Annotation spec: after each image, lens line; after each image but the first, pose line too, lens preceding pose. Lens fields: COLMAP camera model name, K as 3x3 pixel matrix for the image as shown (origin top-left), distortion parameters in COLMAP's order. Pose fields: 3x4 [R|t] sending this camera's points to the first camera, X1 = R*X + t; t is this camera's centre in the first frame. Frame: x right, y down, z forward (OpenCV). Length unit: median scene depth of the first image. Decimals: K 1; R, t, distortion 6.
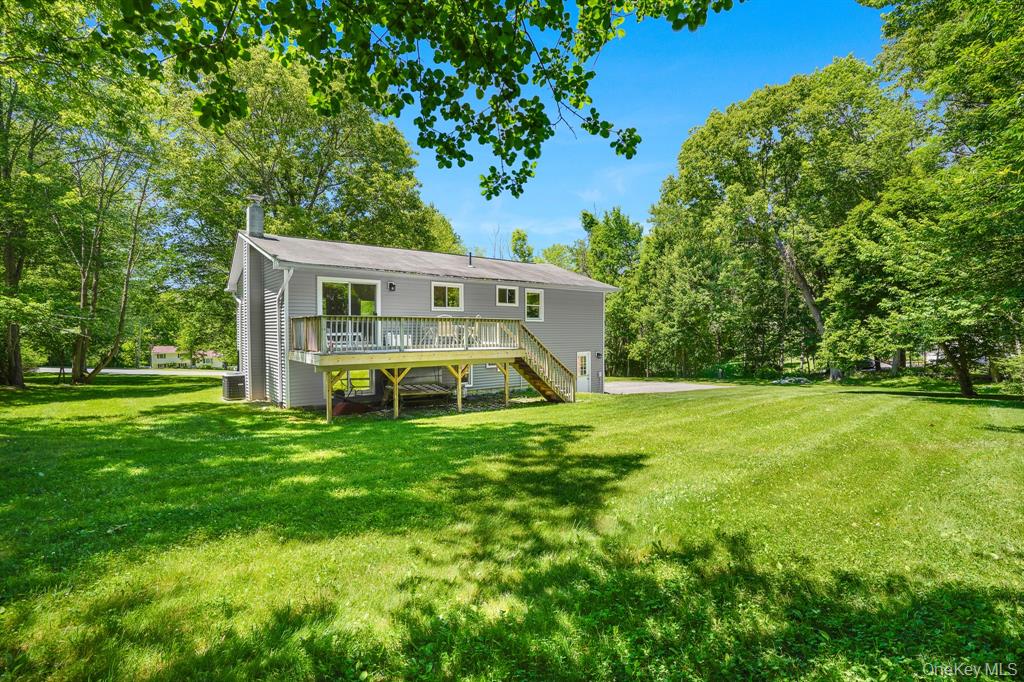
lens RADIAL K [[485.7, 0, 512.0], [0, 485.7, 342.2], [0, 0, 1]] dist [-0.005966, -0.000269]
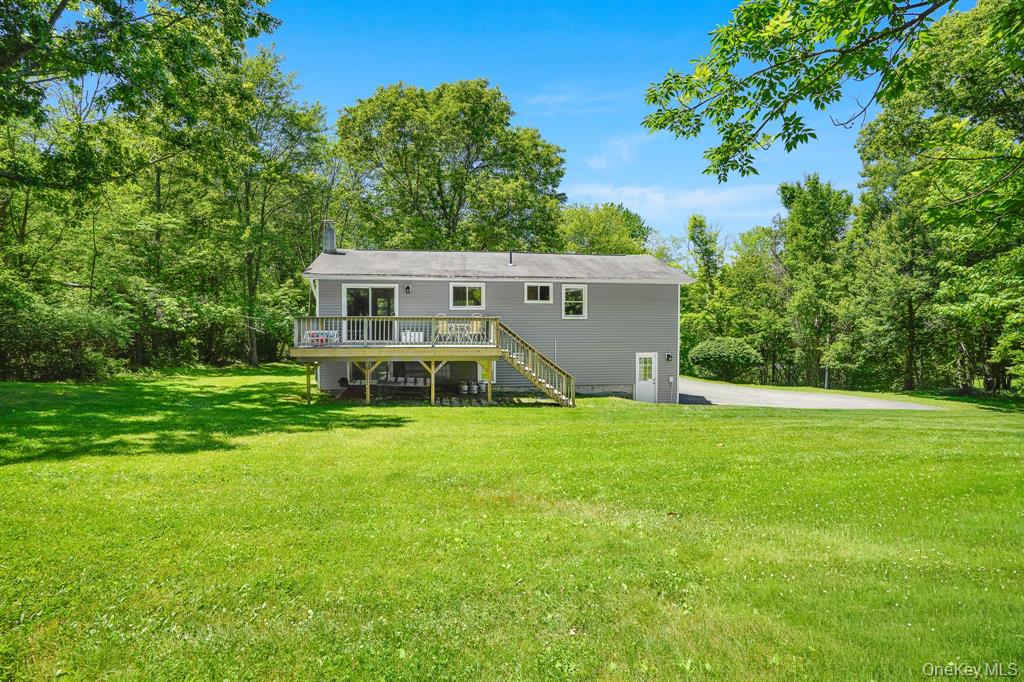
lens RADIAL K [[485.7, 0, 512.1], [0, 485.7, 337.4], [0, 0, 1]] dist [-0.005966, -0.000269]
pose [[0.860425, 0.015082, -0.509354, 0.443177], [-0.015686, 0.999872, 0.003109, -0.007783], [0.509335, 0.005314, 0.860552, 0.130750]]
